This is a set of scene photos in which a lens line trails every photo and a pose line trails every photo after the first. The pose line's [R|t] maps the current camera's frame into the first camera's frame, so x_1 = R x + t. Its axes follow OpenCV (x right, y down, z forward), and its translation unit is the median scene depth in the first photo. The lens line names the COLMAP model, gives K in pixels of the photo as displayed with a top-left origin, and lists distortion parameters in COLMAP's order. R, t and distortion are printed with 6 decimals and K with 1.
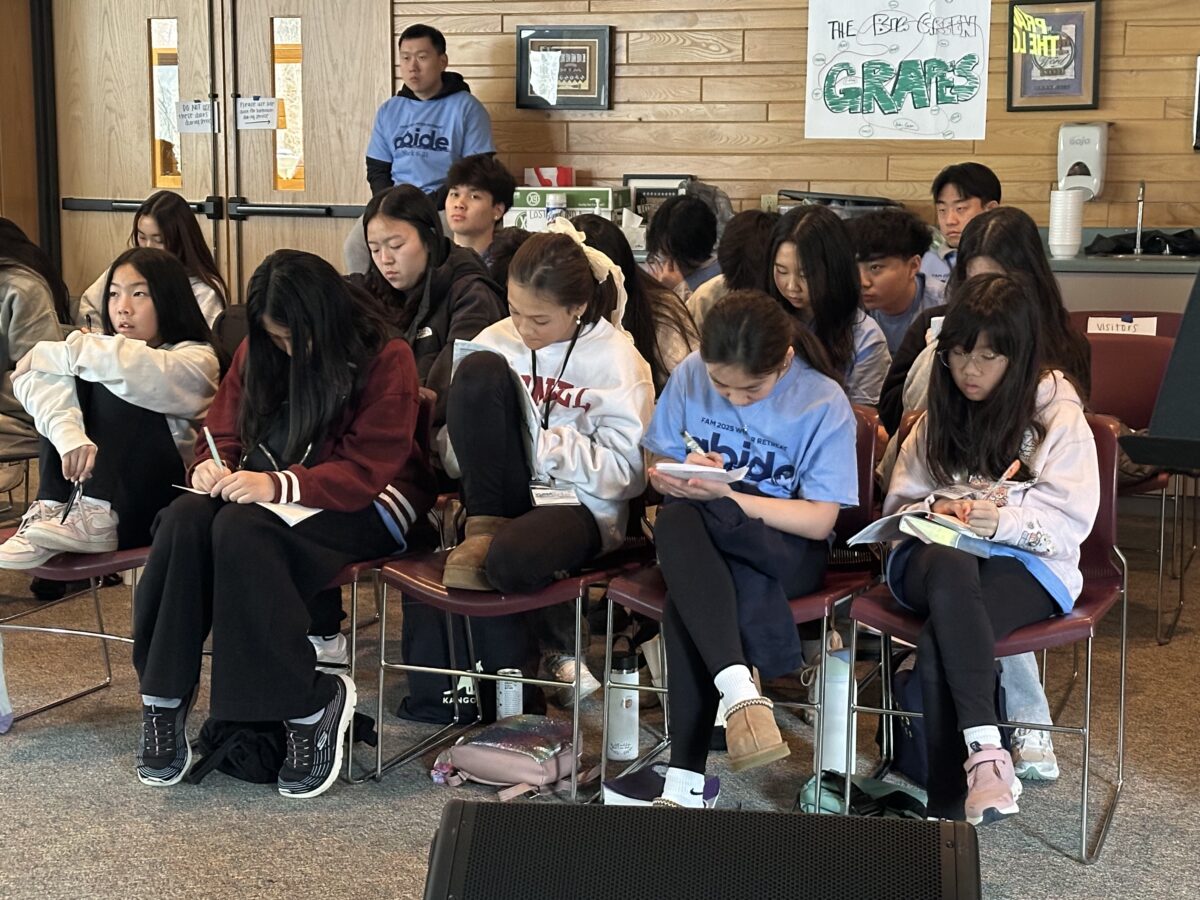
lens RADIAL K [[2172.6, 0, 599.5], [0, 2172.6, 449.3], [0, 0, 1]] dist [0.020373, 0.000000]
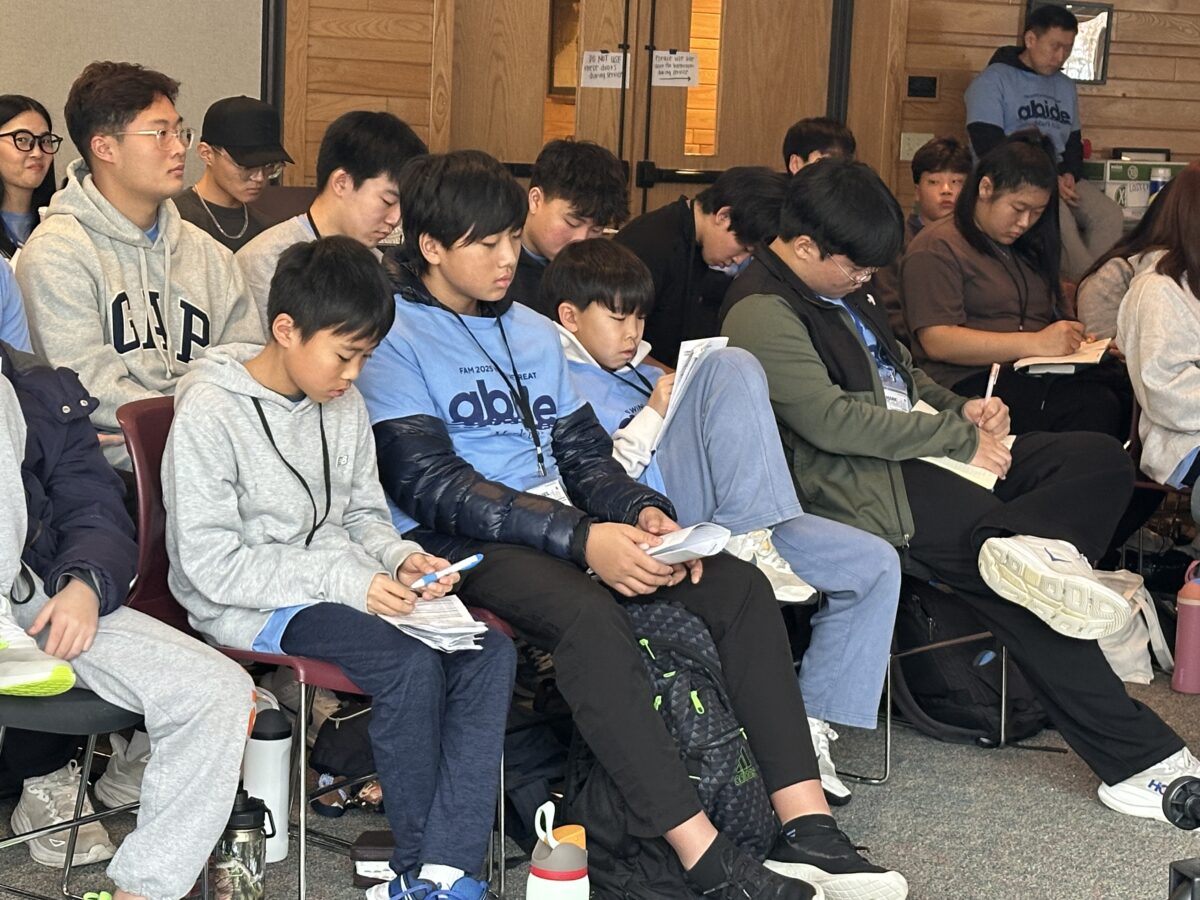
lens RADIAL K [[2644.1, 0, 599.9], [0, 2644.1, 450.3], [0, 0, 1]] dist [-0.095204, 0.000000]
pose [[0.738032, -0.062234, 0.671889, -0.920175], [0.061756, 0.997788, 0.024586, -0.026501], [-0.671934, 0.023347, 0.740243, 0.221527]]
